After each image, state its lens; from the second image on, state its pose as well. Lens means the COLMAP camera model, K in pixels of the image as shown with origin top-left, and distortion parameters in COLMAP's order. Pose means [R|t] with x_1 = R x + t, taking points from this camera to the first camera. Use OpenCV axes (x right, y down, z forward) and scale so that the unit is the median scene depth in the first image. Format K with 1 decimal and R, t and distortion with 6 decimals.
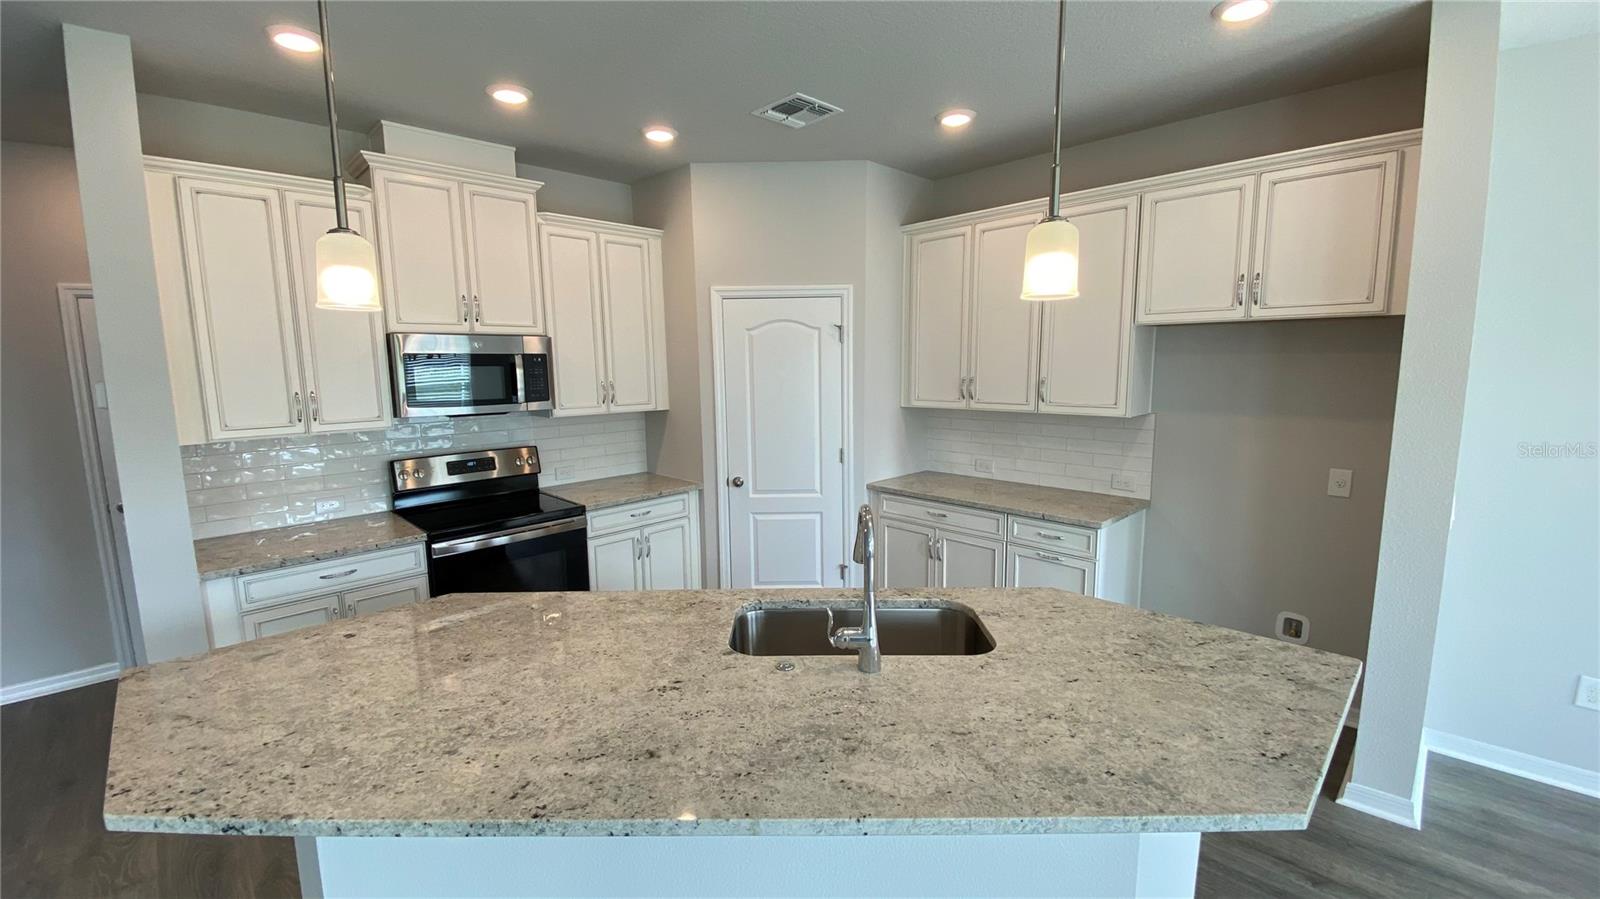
lens RADIAL K [[642.2, 0, 790.1], [0, 642.2, 447.6], [0, 0, 1]] dist [0.028481, -0.023660]
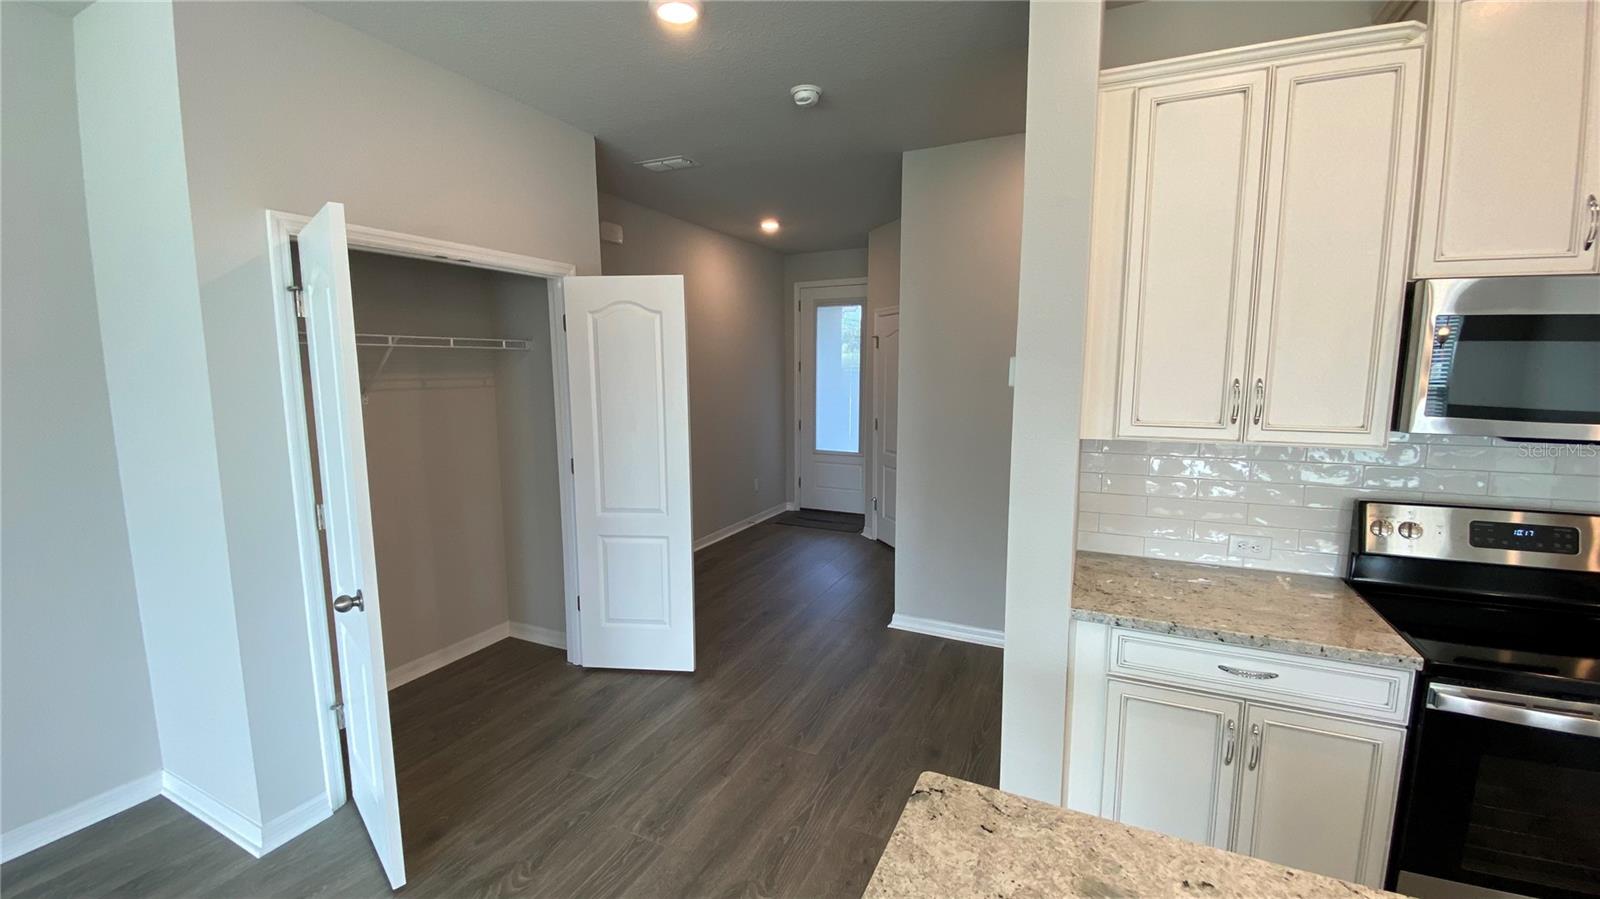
lens RADIAL K [[642.2, 0, 790.1], [0, 642.2, 447.6], [0, 0, 1]] dist [0.028481, -0.023660]
pose [[0.336204, 0.130114, -0.932758, -0.260466], [-0.127686, 0.987563, 0.091735, -0.016455], [0.933093, 0.088259, 0.348636, 0.314276]]
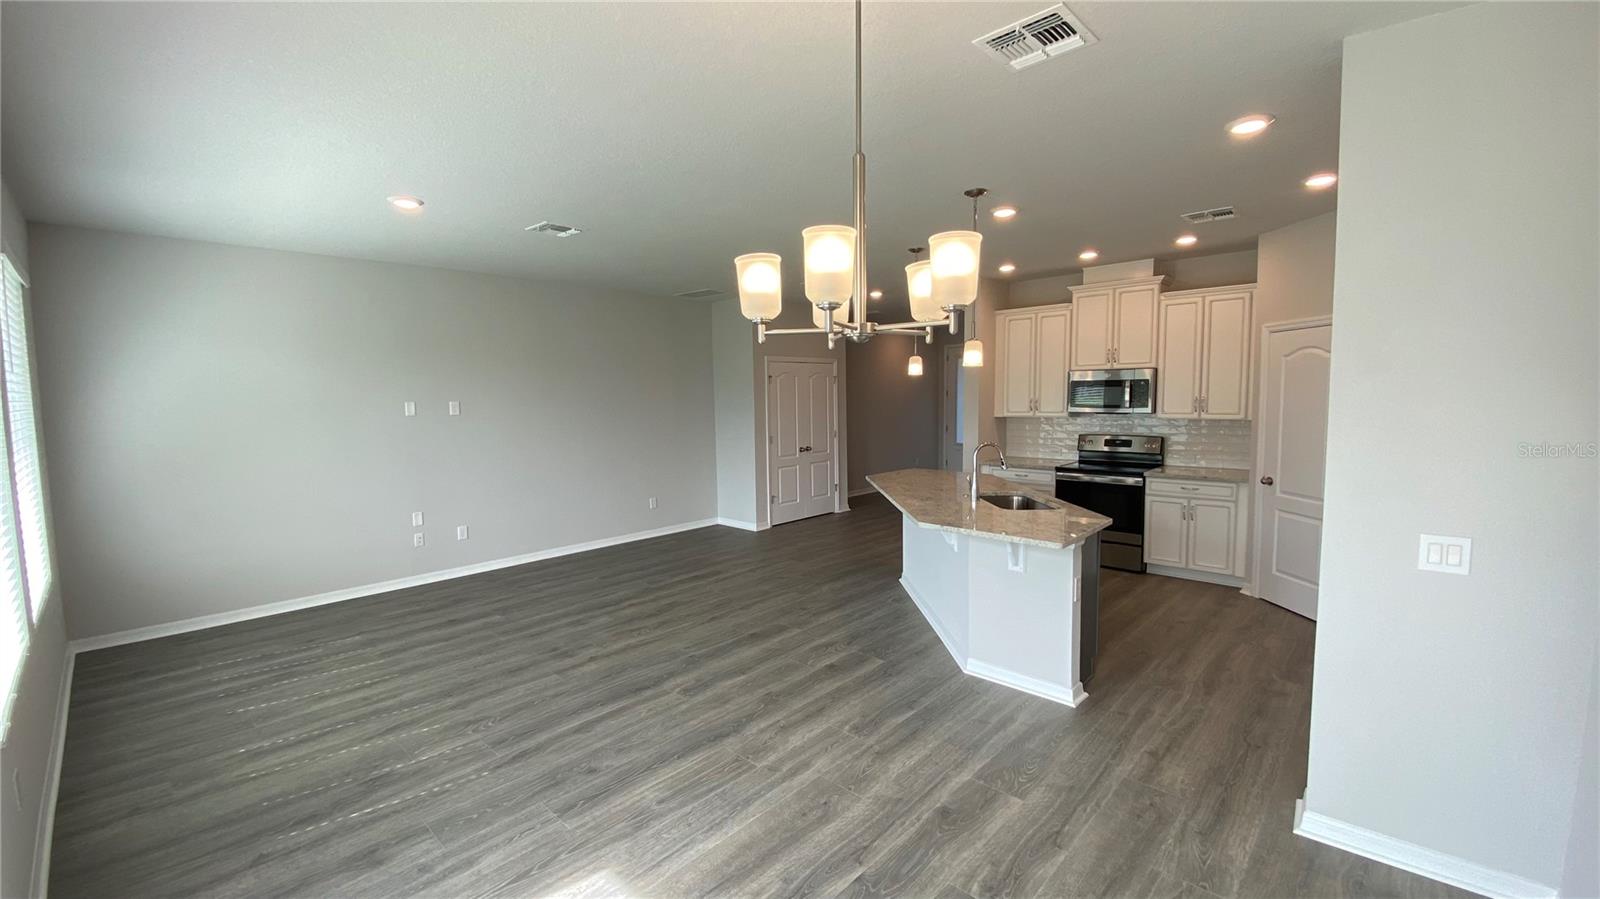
lens RADIAL K [[642.2, 0, 790.1], [0, 642.2, 447.6], [0, 0, 1]] dist [0.028481, -0.023660]
pose [[0.032845, 0.095600, -0.994878, 1.418639], [-0.120144, 0.988574, 0.091028, -0.014836], [0.992213, 0.116539, 0.043956, 0.045656]]
